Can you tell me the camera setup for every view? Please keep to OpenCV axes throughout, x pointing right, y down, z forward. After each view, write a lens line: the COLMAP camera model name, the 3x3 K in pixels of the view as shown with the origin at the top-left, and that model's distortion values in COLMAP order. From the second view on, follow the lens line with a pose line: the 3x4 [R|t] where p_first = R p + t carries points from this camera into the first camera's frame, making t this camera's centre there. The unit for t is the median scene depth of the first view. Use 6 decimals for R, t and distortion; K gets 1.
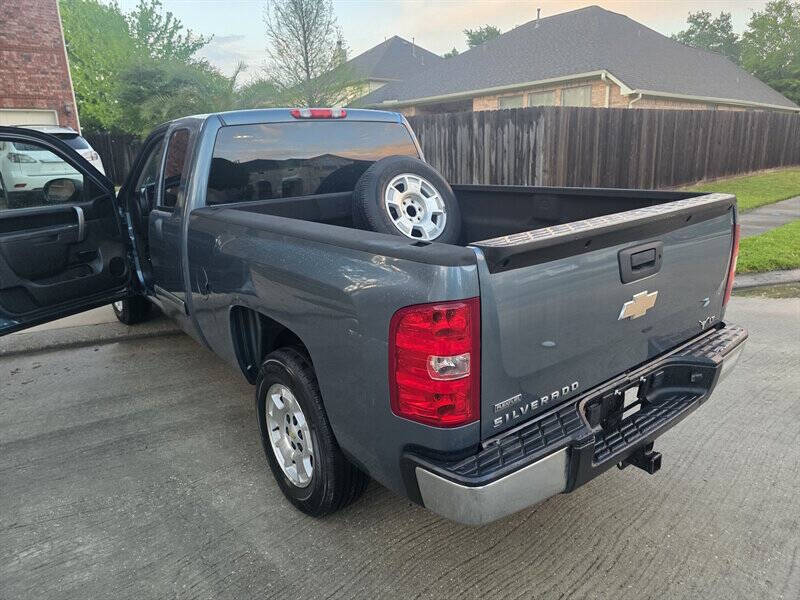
lens RADIAL K [[534.6, 0, 404.3], [0, 534.6, 295.4], [0, 0, 1]] dist [0.063798, -0.062691]
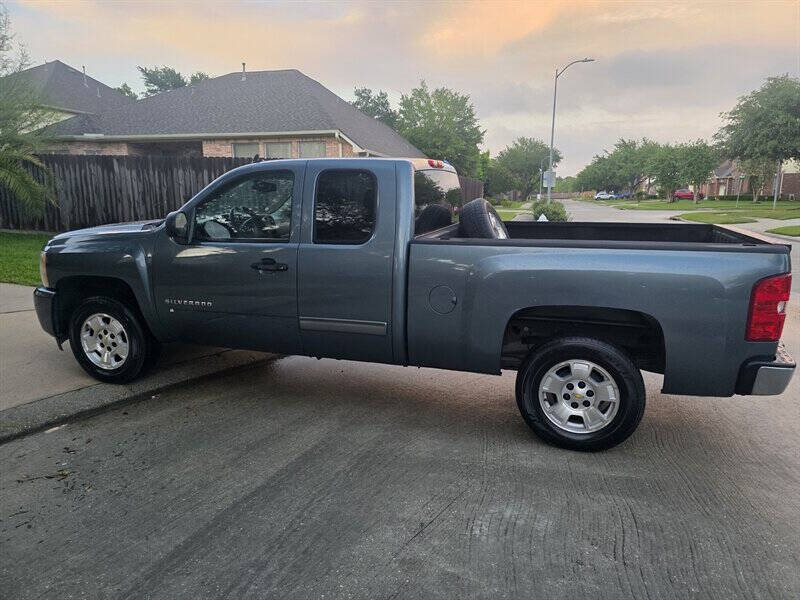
lens RADIAL K [[534.6, 0, 401.7], [0, 534.6, 295.0], [0, 0, 1]] dist [0.063798, -0.062691]
pose [[0.826630, -0.071133, 0.558232, -0.297067], [0.116269, 0.992164, -0.045746, 0.002612], [-0.550604, 0.102720, 0.828423, 0.017670]]
